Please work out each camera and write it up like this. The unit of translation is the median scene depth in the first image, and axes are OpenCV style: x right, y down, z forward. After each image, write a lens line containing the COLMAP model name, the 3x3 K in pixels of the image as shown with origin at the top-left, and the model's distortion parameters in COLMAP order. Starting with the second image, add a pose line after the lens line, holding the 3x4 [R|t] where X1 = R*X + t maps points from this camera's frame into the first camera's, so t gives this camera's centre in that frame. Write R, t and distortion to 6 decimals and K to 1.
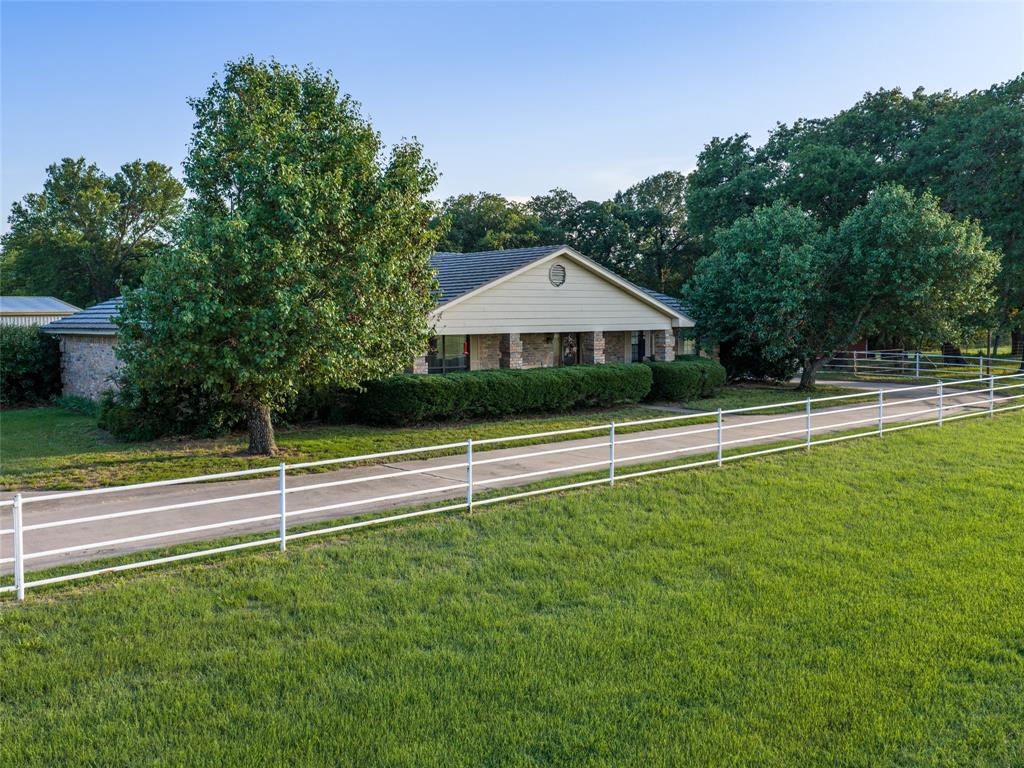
lens RADIAL K [[951.9, 0, 512.0], [0, 951.9, 384.0], [0, 0, 1]] dist [0.012886, -0.014579]
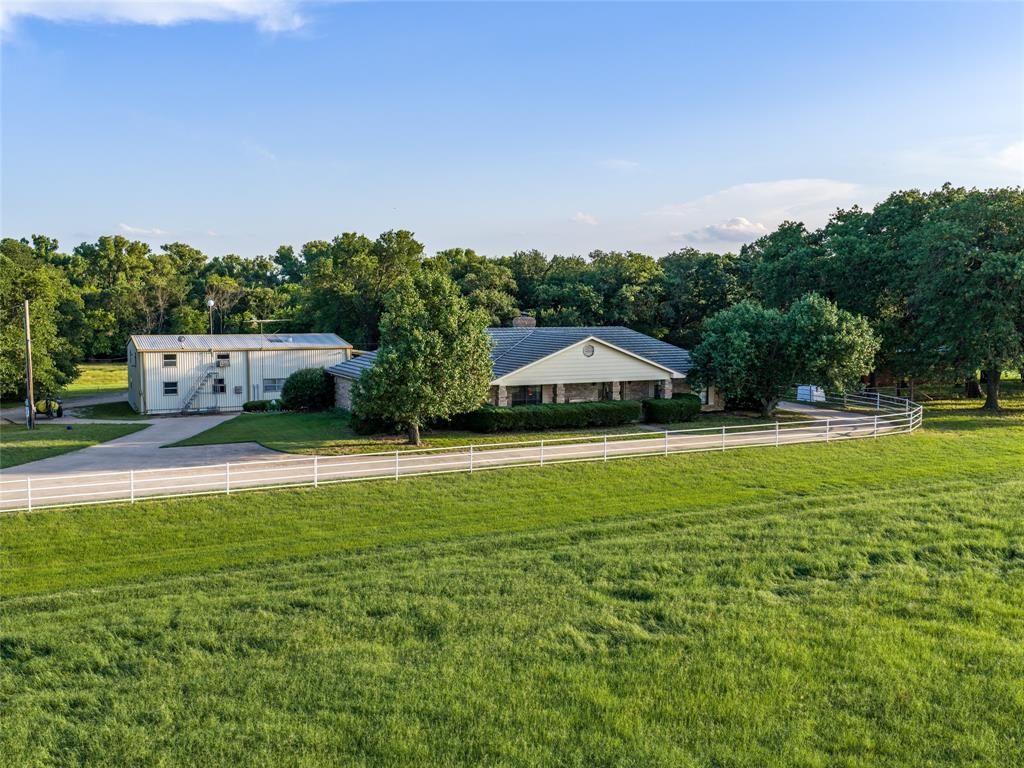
lens RADIAL K [[951.9, 0, 512.0], [0, 951.9, 384.0], [0, 0, 1]] dist [0.012886, -0.014579]
pose [[0.964052, 0.033628, -0.263576, 0.395380], [-0.029100, 0.999355, 0.021062, -0.088471], [0.264115, -0.012635, 0.964409, -0.790931]]
